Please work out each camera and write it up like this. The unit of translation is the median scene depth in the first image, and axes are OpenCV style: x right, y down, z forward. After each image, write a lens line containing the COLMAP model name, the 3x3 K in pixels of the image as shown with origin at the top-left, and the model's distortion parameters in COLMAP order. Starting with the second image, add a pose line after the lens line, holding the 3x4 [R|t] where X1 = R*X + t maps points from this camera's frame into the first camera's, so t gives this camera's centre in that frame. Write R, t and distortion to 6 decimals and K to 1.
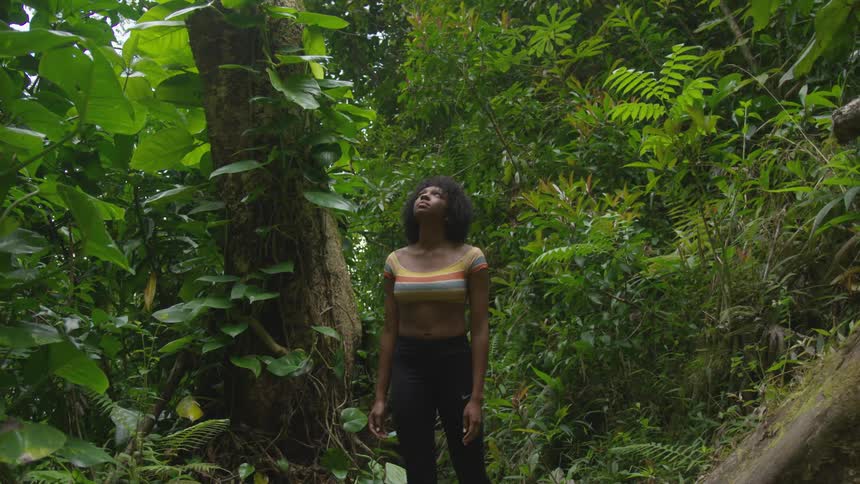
lens RADIAL K [[936.9, 0, 430.0], [0, 936.9, 242.0], [0, 0, 1]] dist [-0.021439, -0.007961]
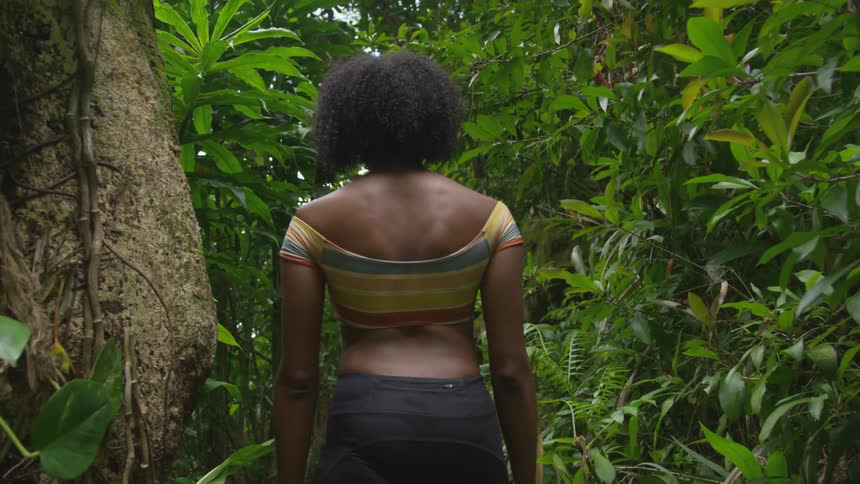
lens RADIAL K [[936.9, 0, 430.0], [0, 936.9, 242.0], [0, 0, 1]] dist [-0.021439, -0.007961]
pose [[0.997171, -0.034907, -0.066574, 0.038065], [0.034659, 0.999387, -0.004881, 0.066675], [0.066704, 0.002559, 0.997770, 0.653362]]
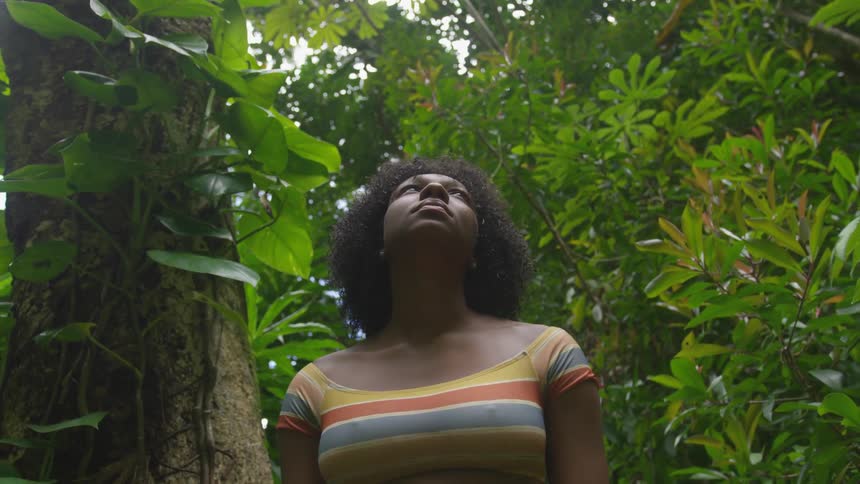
lens RADIAL K [[920.5, 0, 425.4], [0, 920.5, 197.1], [0, 0, 1]] dist [-0.052563, -0.010200]
pose [[0.999122, -0.020564, -0.036508, 0.011379], [0.007172, 0.942354, -0.334540, 0.065403], [0.041283, 0.333984, 0.941674, 0.547553]]
